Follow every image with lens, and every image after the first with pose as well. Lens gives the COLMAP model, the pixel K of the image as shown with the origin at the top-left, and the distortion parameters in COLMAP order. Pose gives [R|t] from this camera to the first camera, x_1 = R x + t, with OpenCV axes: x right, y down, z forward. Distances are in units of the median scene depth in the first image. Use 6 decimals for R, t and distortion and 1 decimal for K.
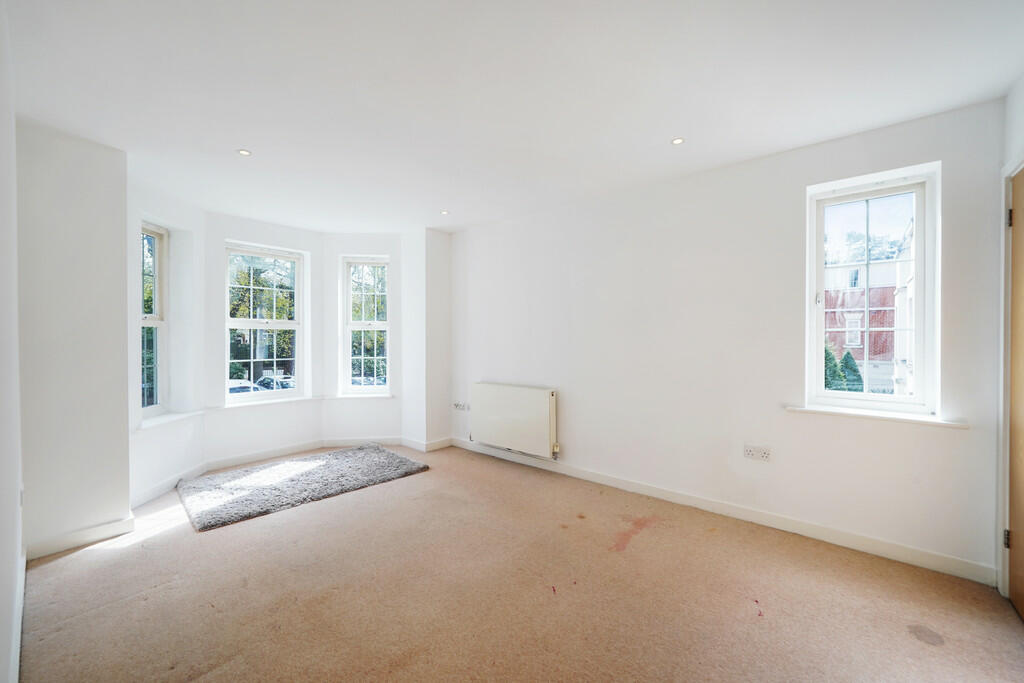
lens RADIAL K [[397.0, 0, 513.8], [0, 397.0, 338.0], [0, 0, 1]] dist [-0.005975, 0.000949]
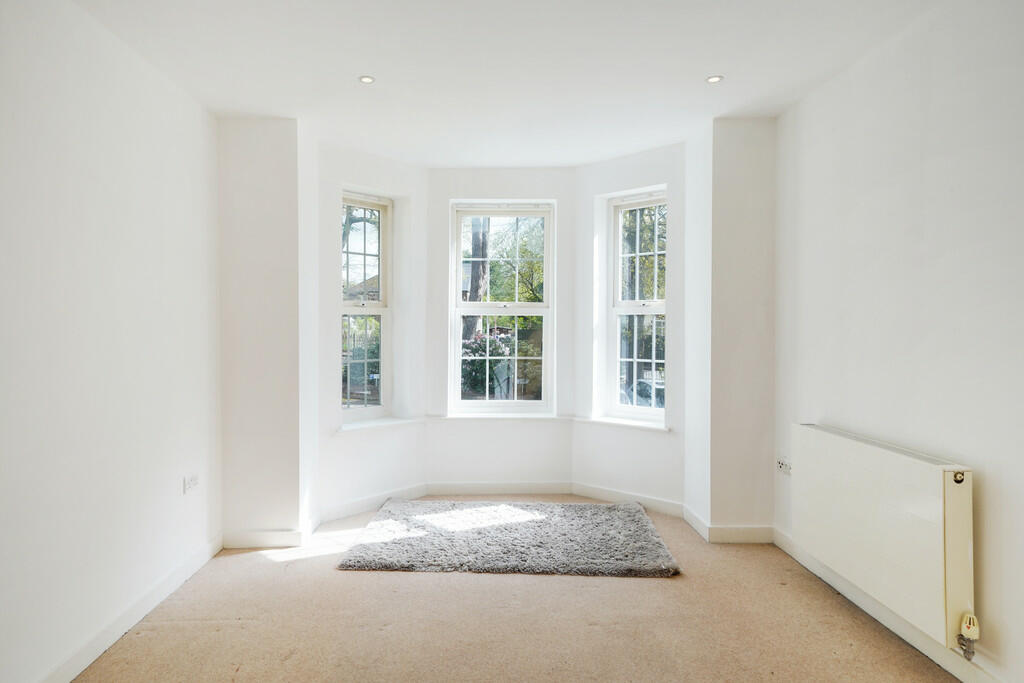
lens RADIAL K [[612.7, 0, 509.2], [0, 612.7, 336.0], [0, 0, 1]] dist [0.017308, 0.008556]
pose [[0.662849, 0.008869, -0.748701, 0.253989], [-0.000445, 0.999934, 0.011450, 0.002216], [0.748753, -0.007256, 0.662809, 0.300573]]
